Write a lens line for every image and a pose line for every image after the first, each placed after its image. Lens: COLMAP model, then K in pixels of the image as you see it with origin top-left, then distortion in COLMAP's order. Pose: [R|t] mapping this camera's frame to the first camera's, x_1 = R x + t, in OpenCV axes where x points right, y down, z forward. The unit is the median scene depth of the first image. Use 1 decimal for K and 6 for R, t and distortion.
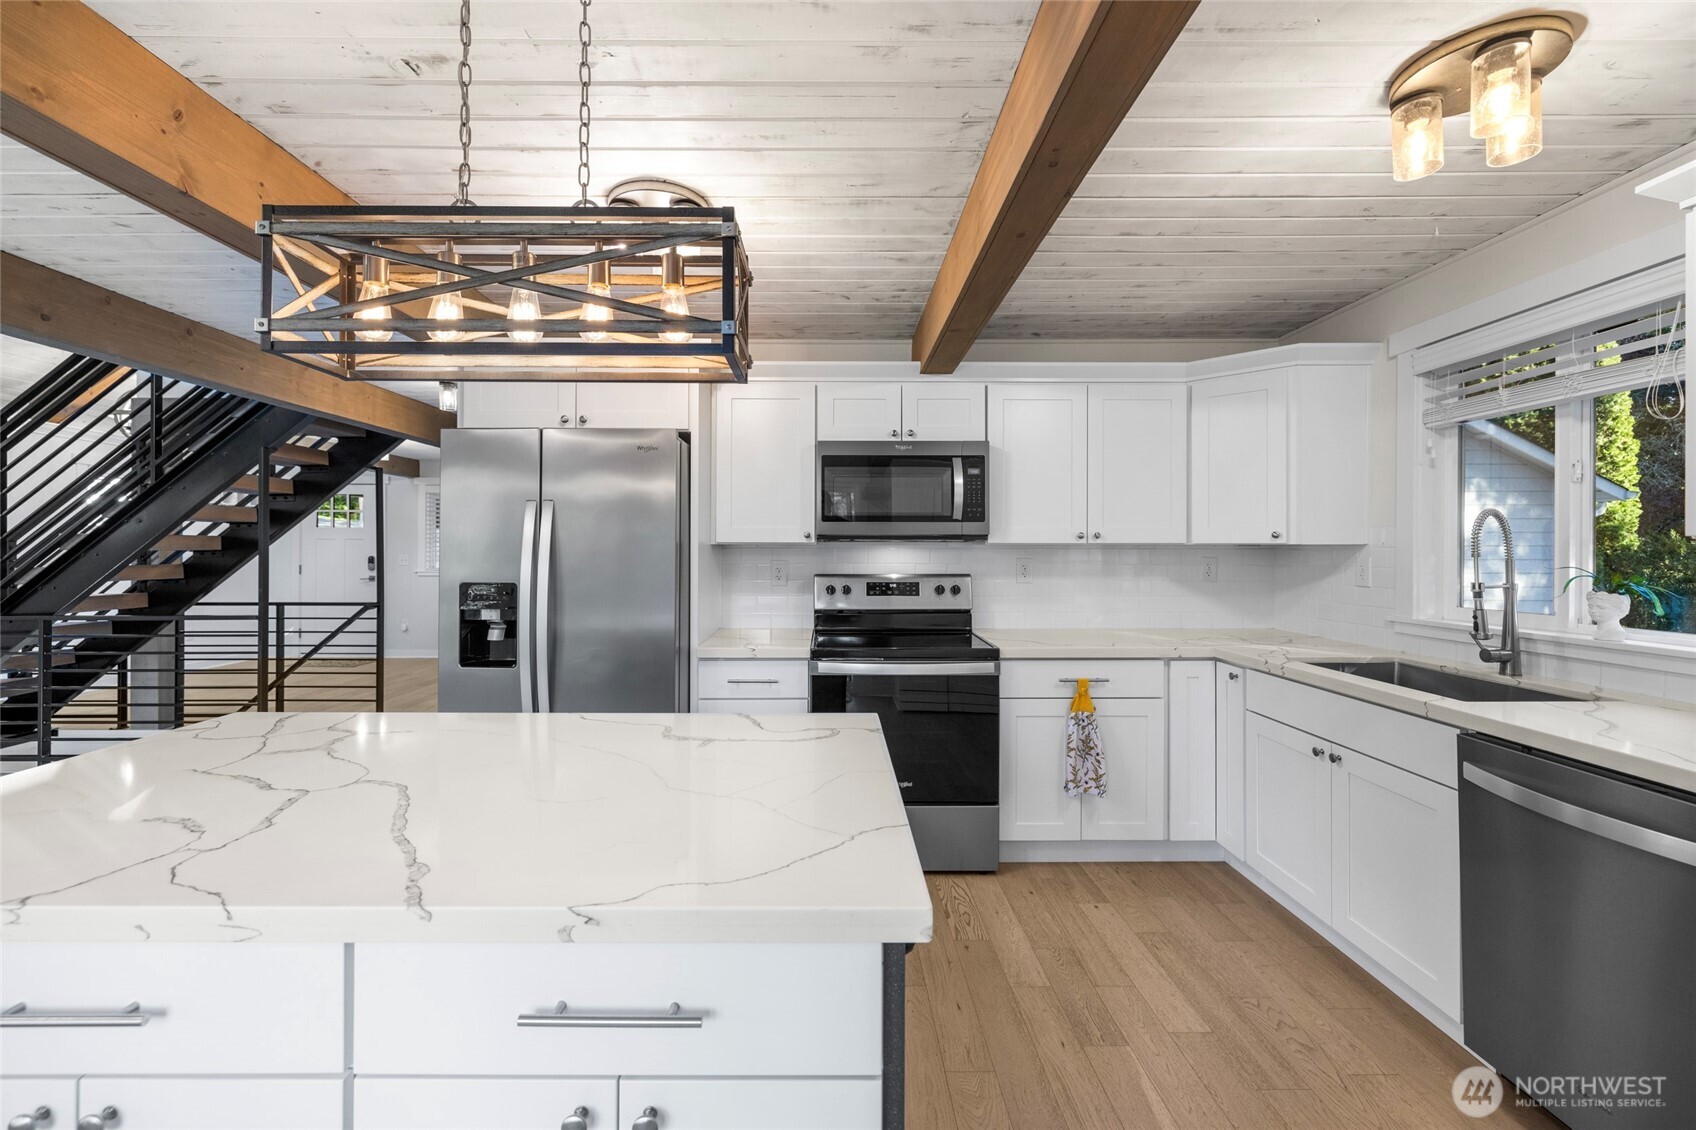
lens RADIAL K [[719.4, 0, 841.7], [0, 719.4, 554.2], [0, 0, 1]] dist [-0.002049, -0.000148]
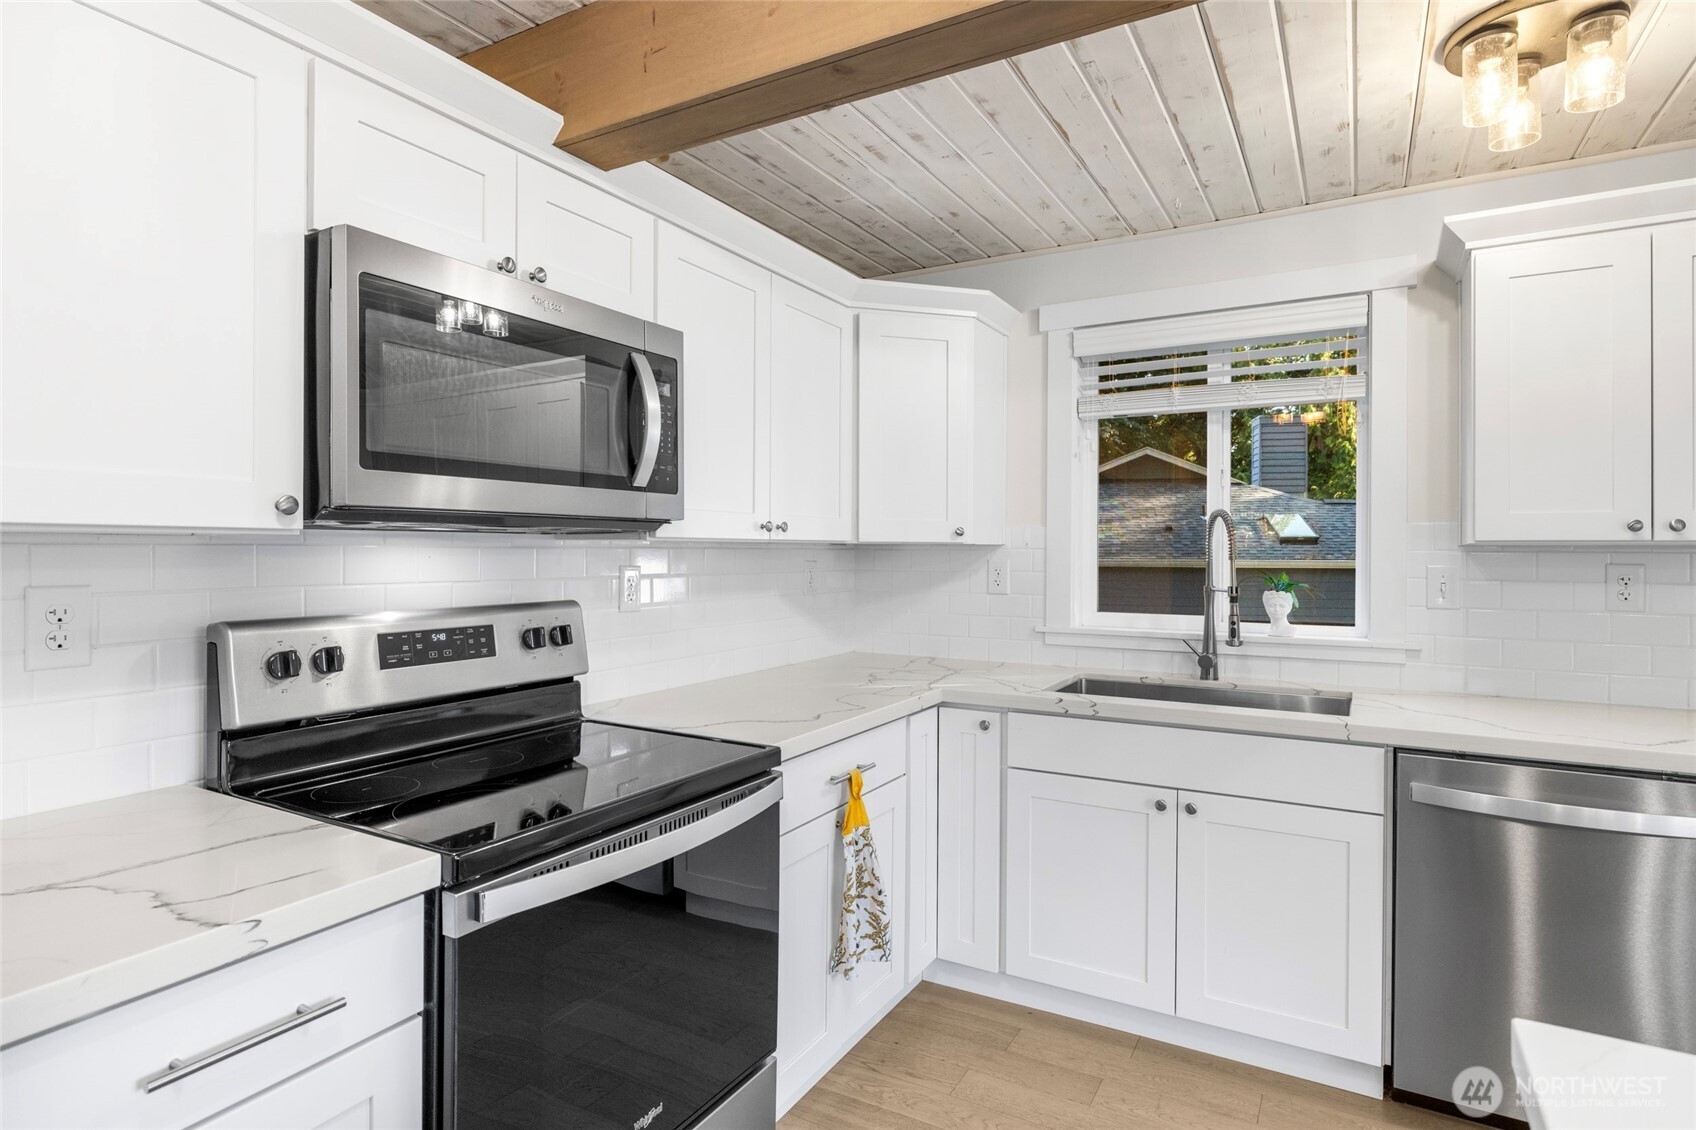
lens RADIAL K [[887.0, 0, 844.8], [0, 887.0, 556.4], [0, 0, 1]] dist [-0.007191, 0.000205]
pose [[0.509445, -0.003413, 0.860497, -0.291814], [0.003524, 0.999992, 0.001879, -0.003288], [-0.860496, 0.002075, 0.509453, 0.642457]]
